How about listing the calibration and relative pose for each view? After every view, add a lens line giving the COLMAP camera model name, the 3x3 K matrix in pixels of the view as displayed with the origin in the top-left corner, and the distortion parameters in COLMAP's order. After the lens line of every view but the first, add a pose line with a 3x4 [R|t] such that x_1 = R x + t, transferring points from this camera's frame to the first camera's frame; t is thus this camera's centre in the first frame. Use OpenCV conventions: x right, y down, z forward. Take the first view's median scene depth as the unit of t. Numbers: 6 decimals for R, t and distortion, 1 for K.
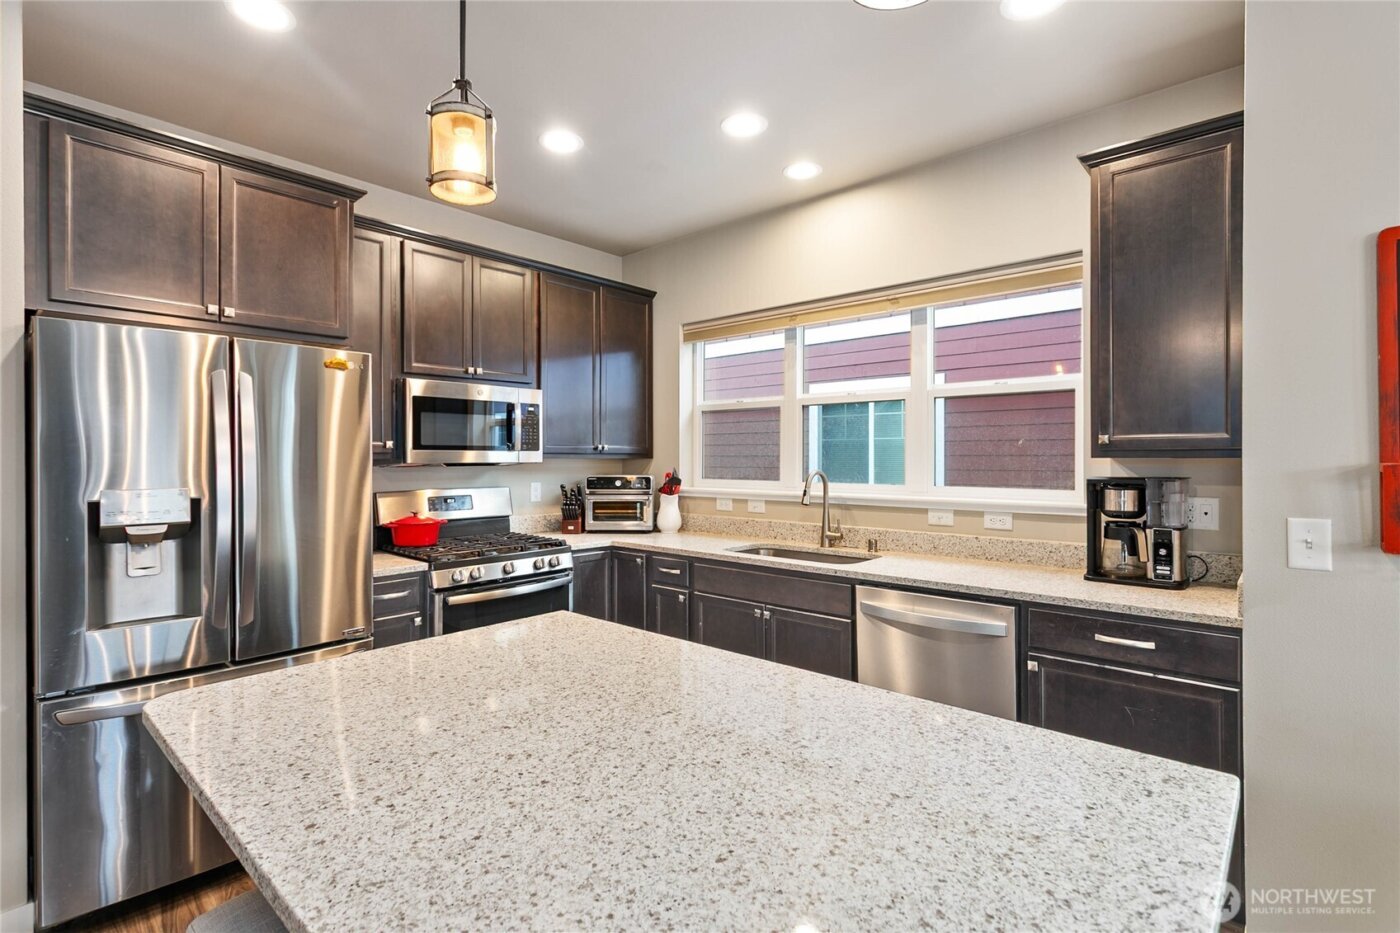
lens RADIAL K [[665.8, 0, 697.8], [0, 665.8, 459.2], [0, 0, 1]] dist [-0.000439, 0.000874]
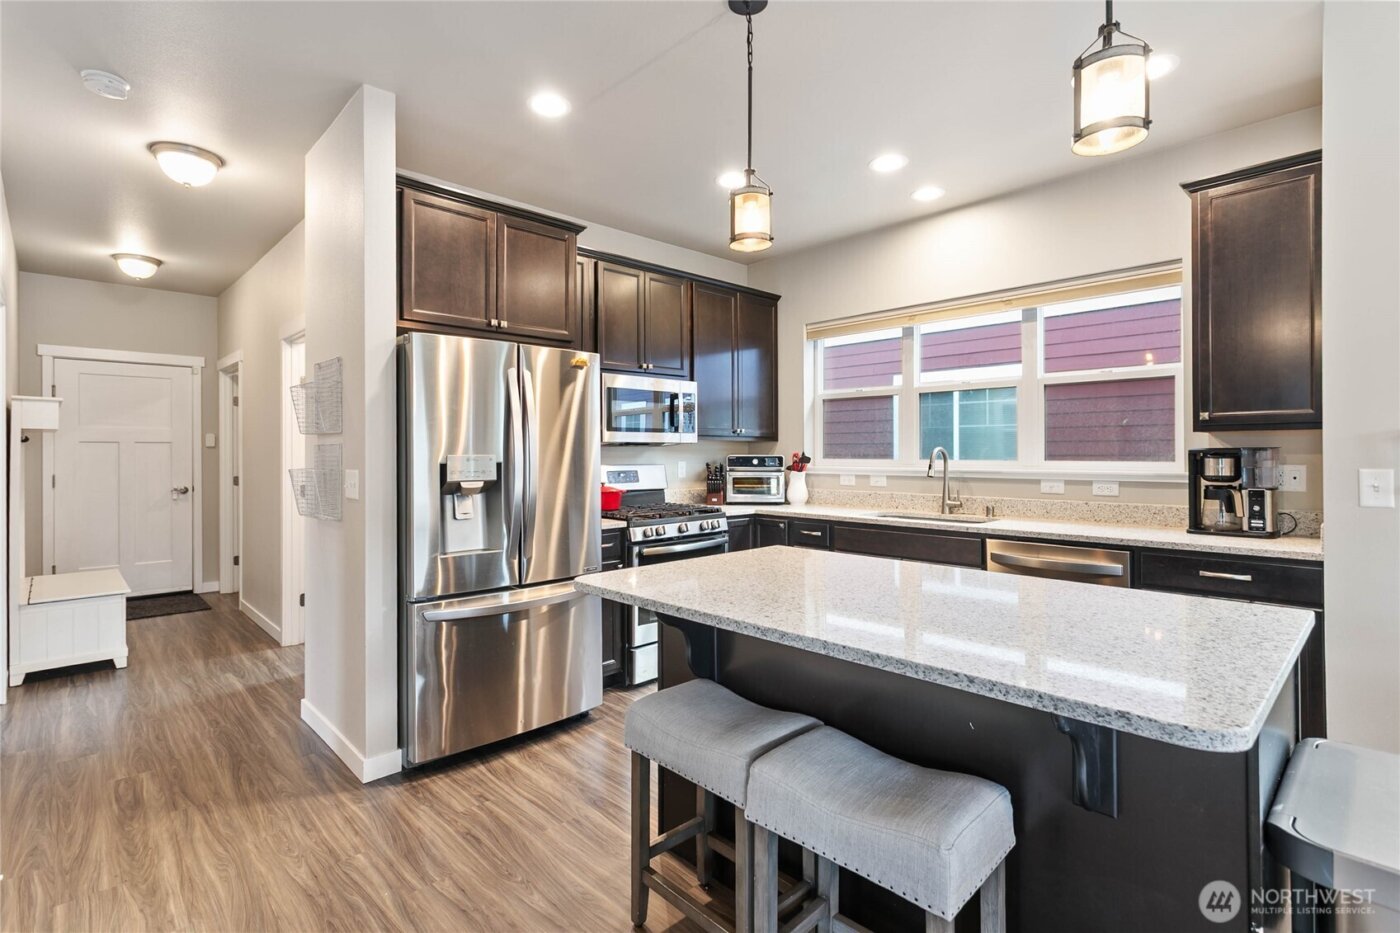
lens RADIAL K [[671.4, 0, 693.2], [0, 671.4, 451.5], [0, 0, 1]] dist [0.000820, -0.000496]
pose [[0.996704, -0.002390, -0.081088, -0.165824], [0.002148, 0.999993, -0.003068, 0.027517], [0.081094, 0.002884, 0.996702, -0.223404]]
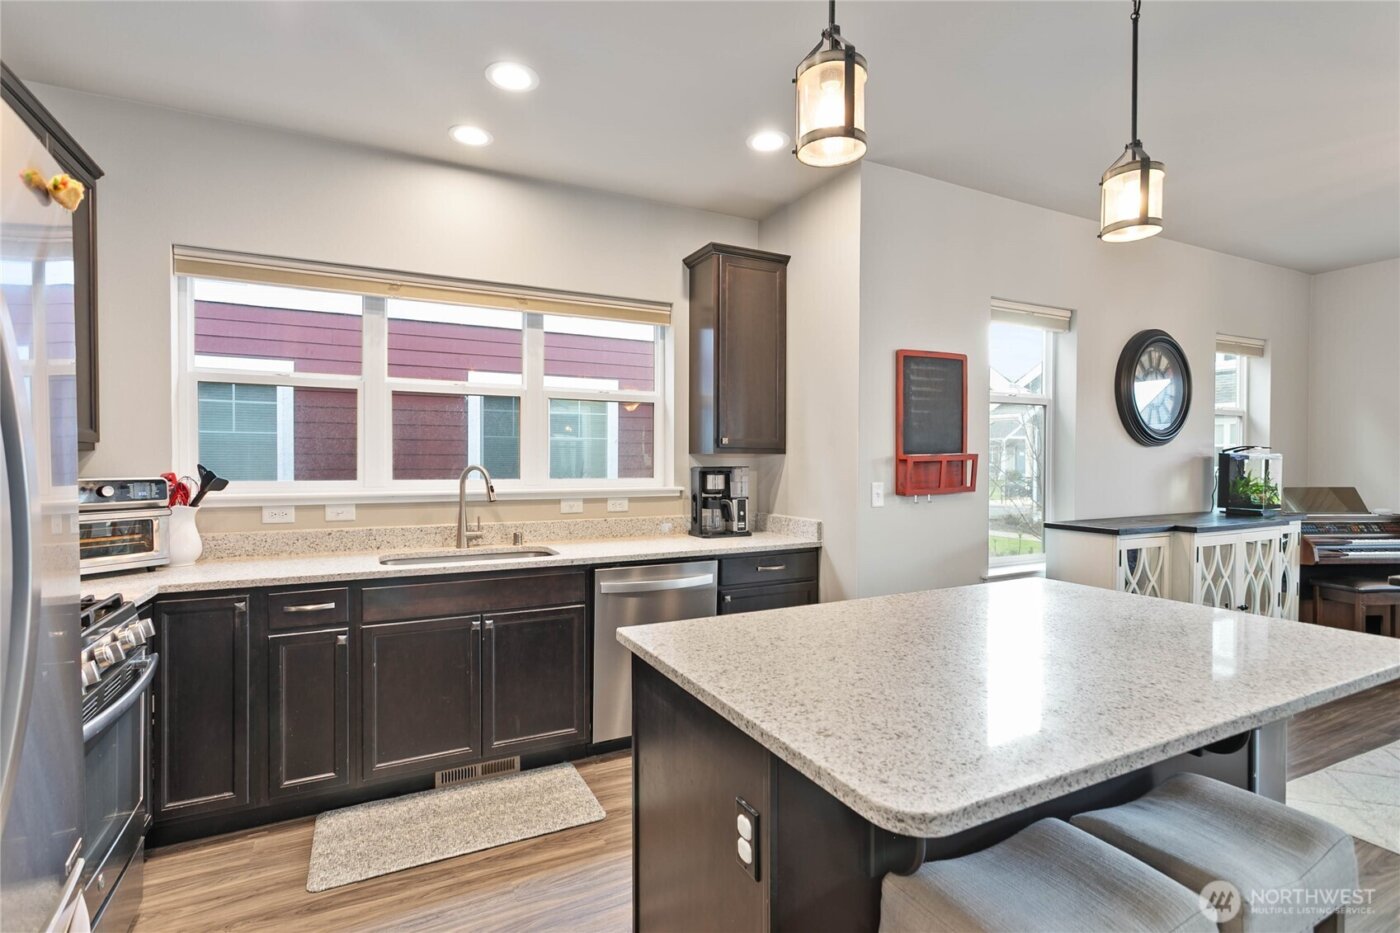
lens RADIAL K [[666.9, 0, 694.6], [0, 666.9, 464.5], [0, 0, 1]] dist [0.003237, 0.000627]
pose [[0.367419, -0.002933, 0.930051, -0.596666], [0.000732, 0.999996, 0.002864, 0.014160], [-0.930055, -0.000371, 0.367420, 0.386452]]
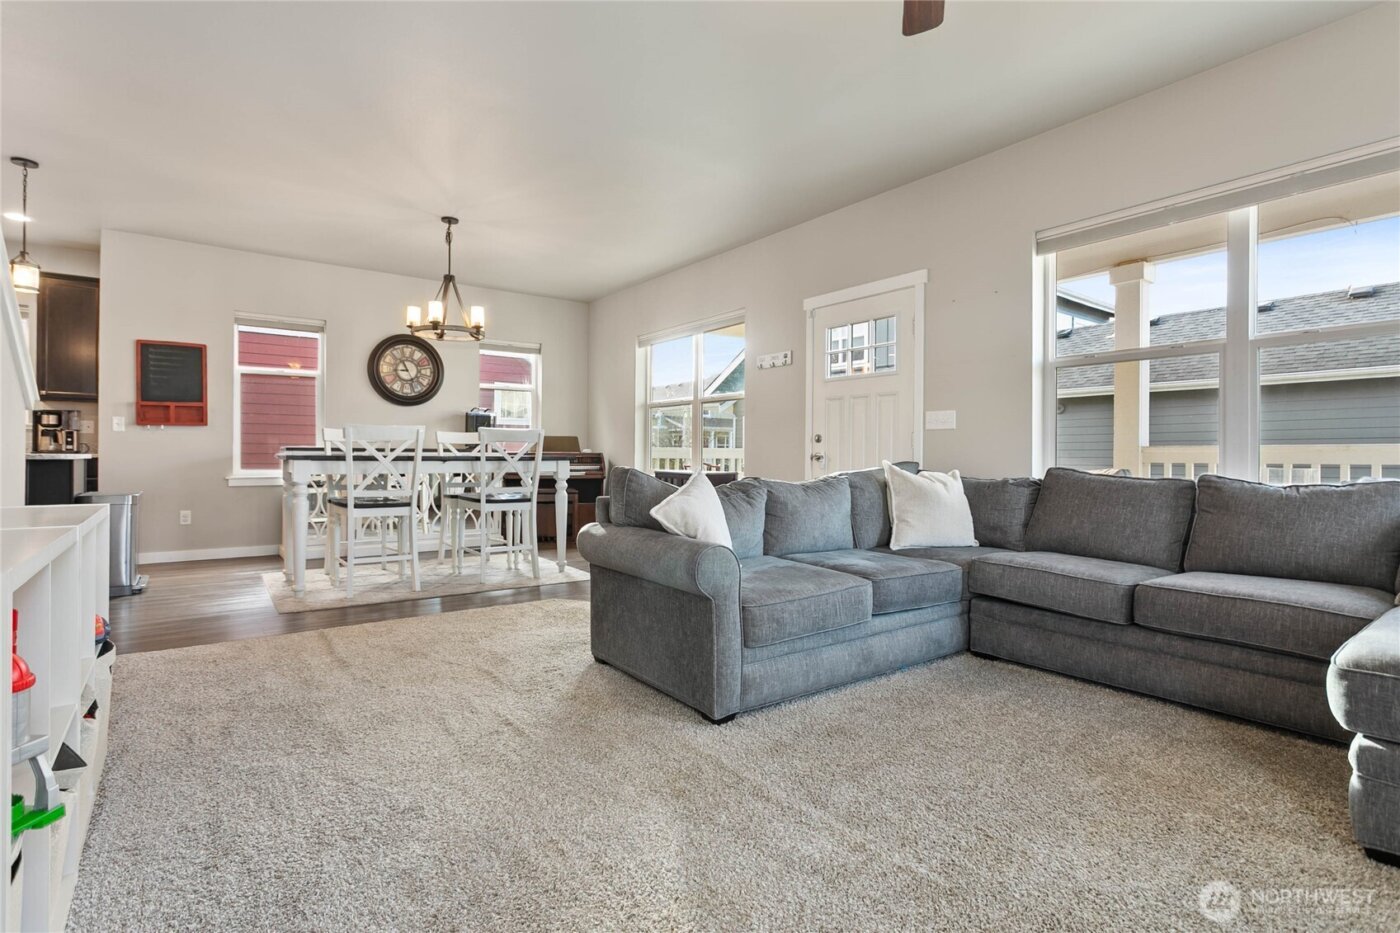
lens RADIAL K [[674.2, 0, 693.5], [0, 674.2, 458.9], [0, 0, 1]] dist [0.003868, 0.000243]
pose [[0.198673, -0.001443, 0.980065, -0.977306], [-0.004518, 0.999987, 0.002388, 0.143644], [-0.980055, -0.004903, 0.198664, -1.327904]]
